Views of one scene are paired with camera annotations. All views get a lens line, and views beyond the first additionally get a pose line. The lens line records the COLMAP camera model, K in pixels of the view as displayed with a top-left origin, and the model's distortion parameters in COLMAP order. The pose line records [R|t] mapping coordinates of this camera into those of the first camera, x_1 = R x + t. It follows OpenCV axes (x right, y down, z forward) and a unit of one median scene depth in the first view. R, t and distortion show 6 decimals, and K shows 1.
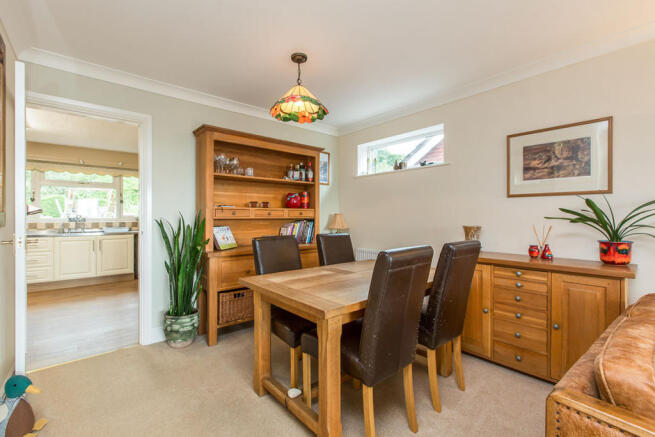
lens RADIAL K [[299.7, 0, 327.5], [0, 299.7, 220.0], [0, 0, 1]] dist [-0.001168, -0.000046]
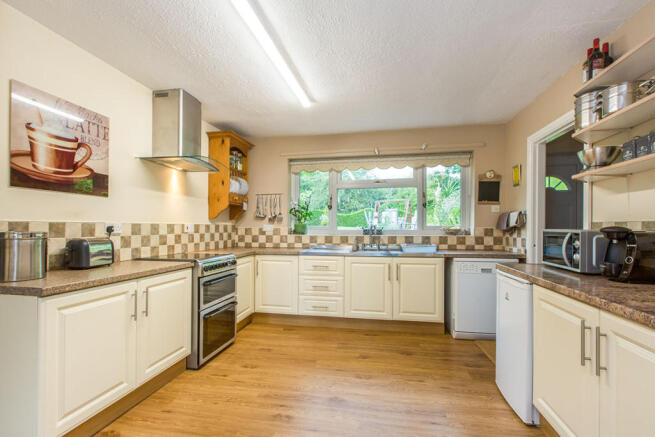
lens RADIAL K [[299.7, 0, 330.4], [0, 299.7, 231.1], [0, 0, 1]] dist [-0.001168, -0.000046]
pose [[0.639667, 0.004347, -0.768640, -0.331860], [-0.007374, 0.999973, -0.000482, -0.002329], [0.768617, 0.005976, 0.639682, 0.443358]]
